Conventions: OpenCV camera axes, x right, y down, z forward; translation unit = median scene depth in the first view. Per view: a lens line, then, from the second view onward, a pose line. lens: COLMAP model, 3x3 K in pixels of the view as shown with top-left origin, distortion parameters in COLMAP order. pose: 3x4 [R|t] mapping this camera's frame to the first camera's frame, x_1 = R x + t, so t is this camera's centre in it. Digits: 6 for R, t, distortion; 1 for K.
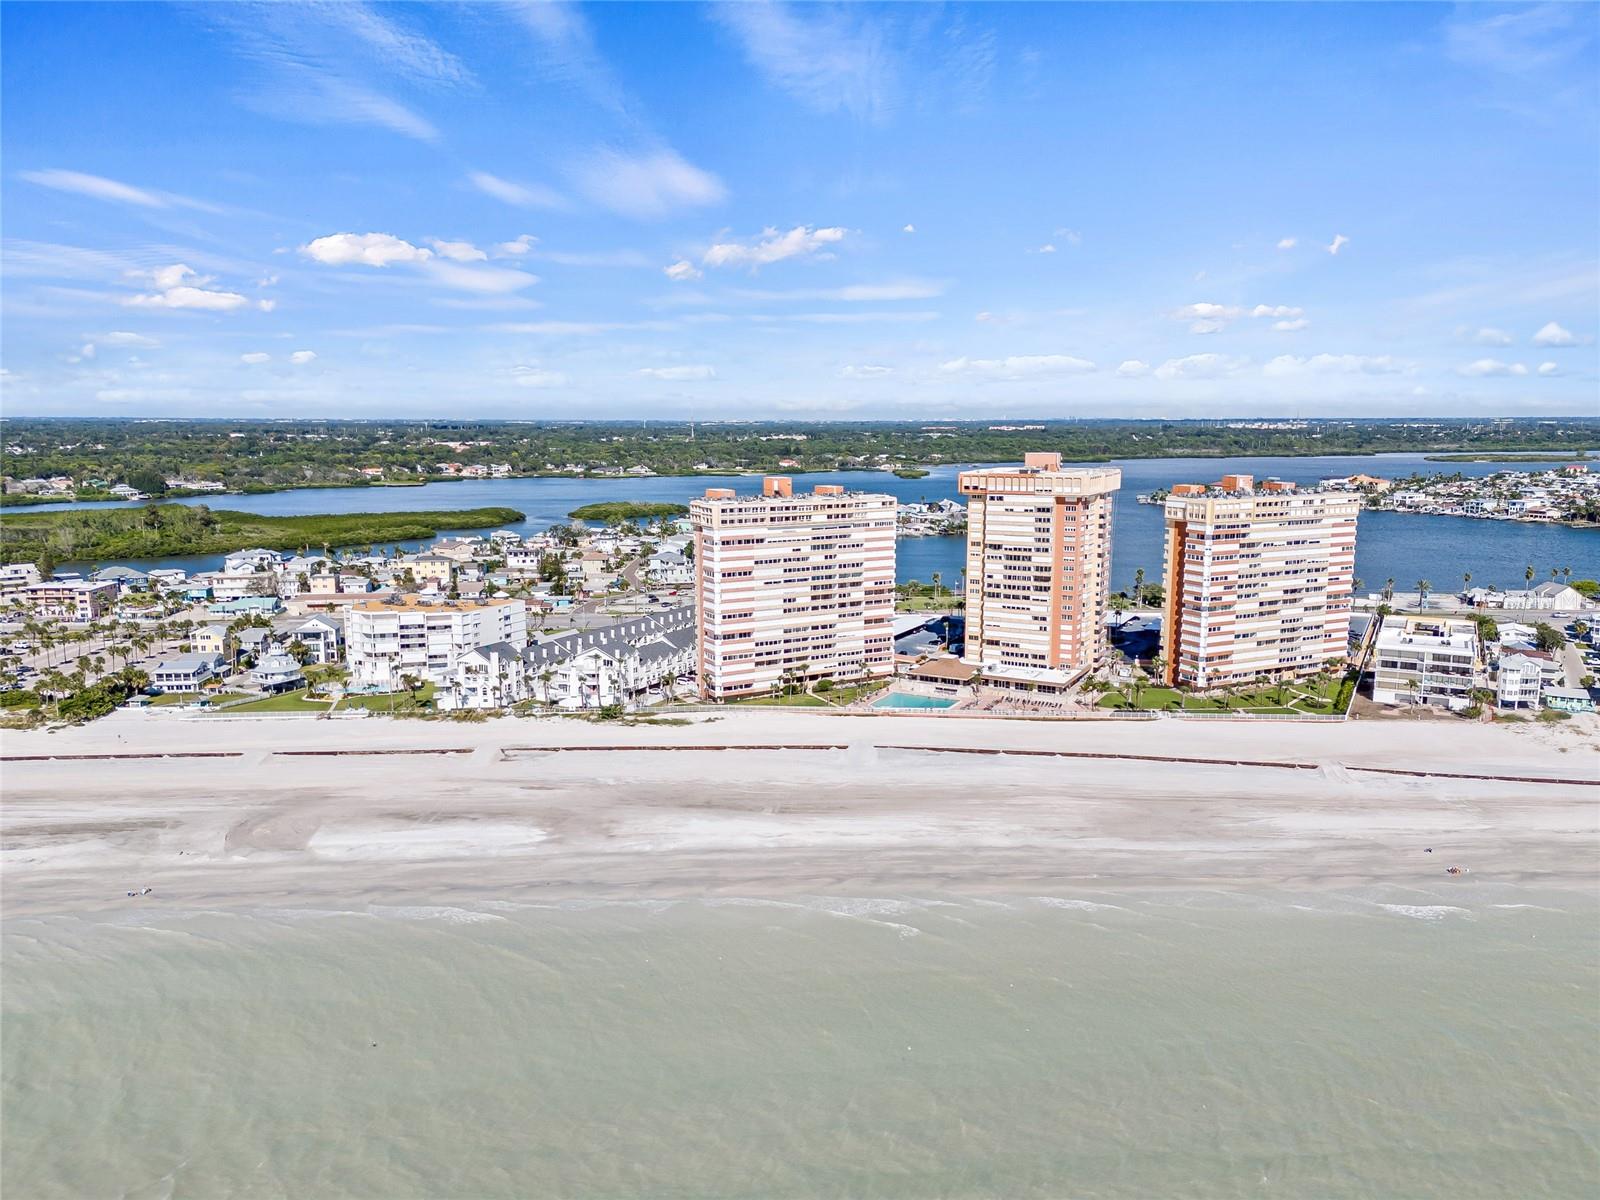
lens RADIAL K [[1127.8, 0, 773.7], [0, 1127.8, 600.4], [0, 0, 1]] dist [0.077641, -0.000058]
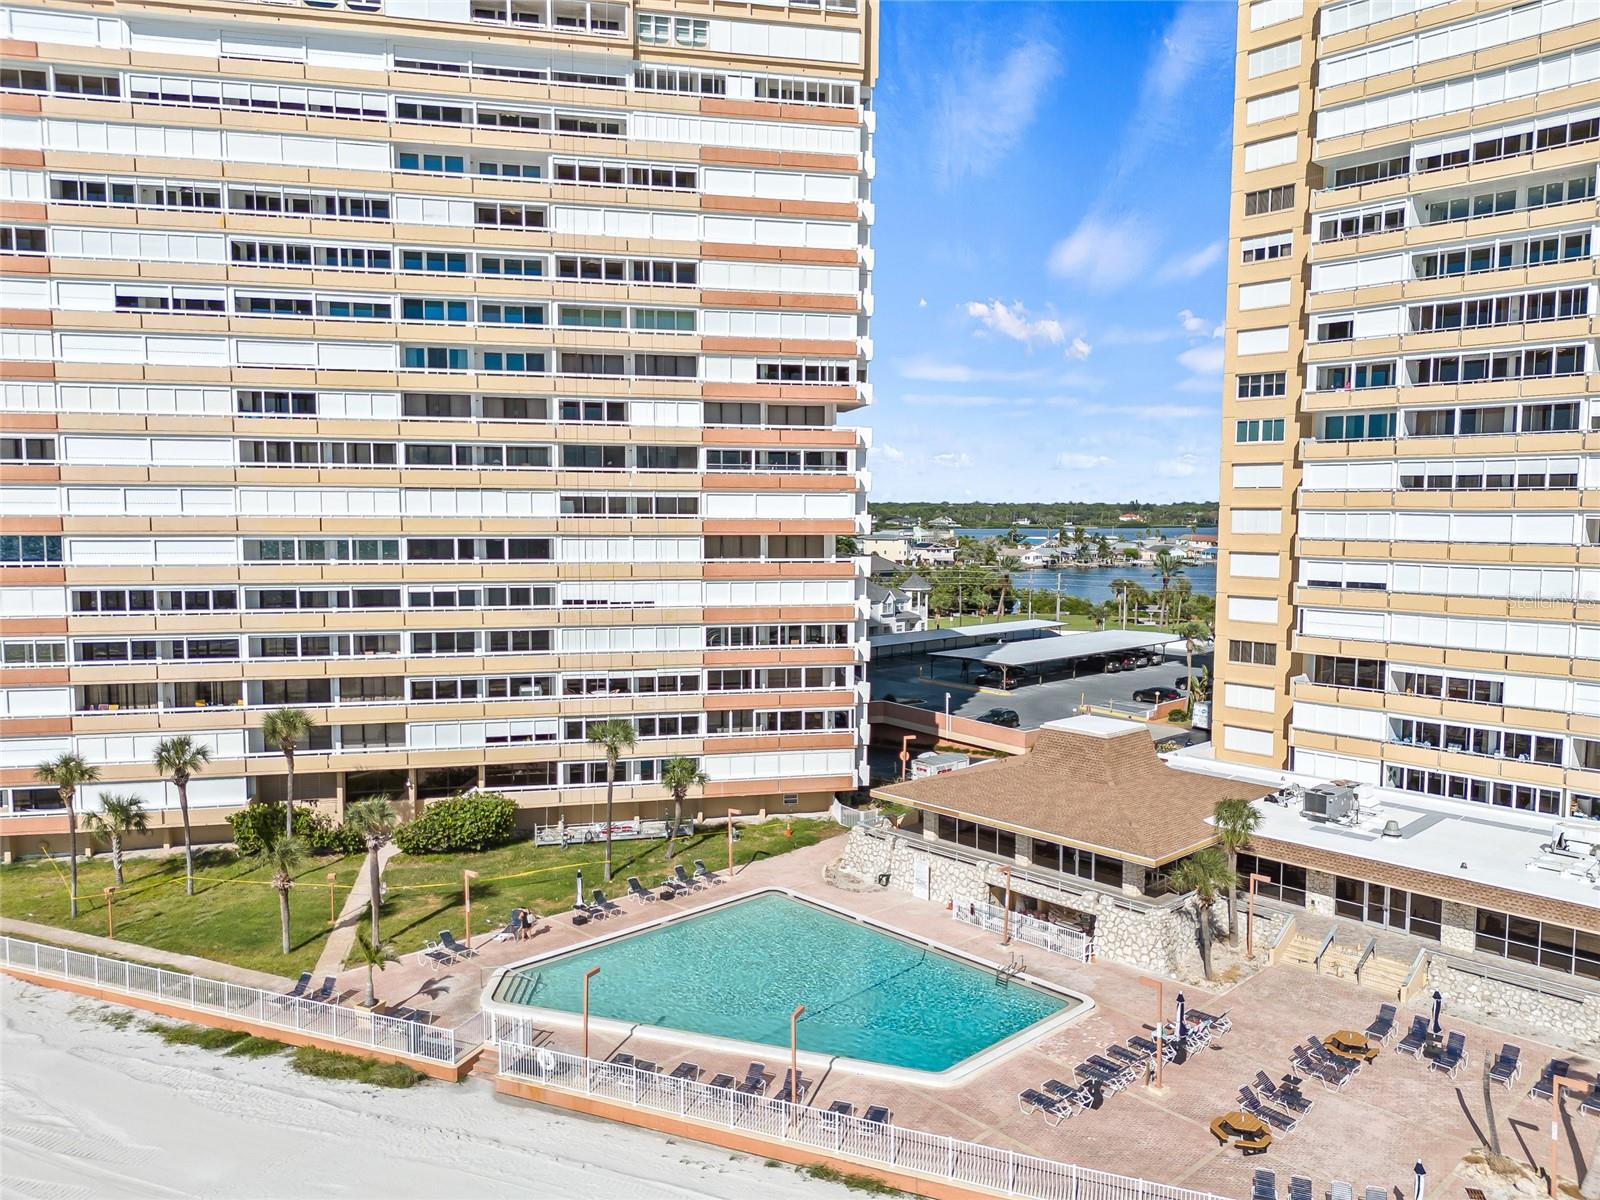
lens RADIAL K [[1164.6, 0, 800.0], [0, 1164.6, 600.0], [0, 0, 1]] dist [0.087035, -0.112219]
pose [[0.957558, 0.030990, -0.286568, 0.165528], [-0.053107, 0.996151, -0.069729, 0.045211], [0.283305, 0.081988, 0.955519, 0.797301]]
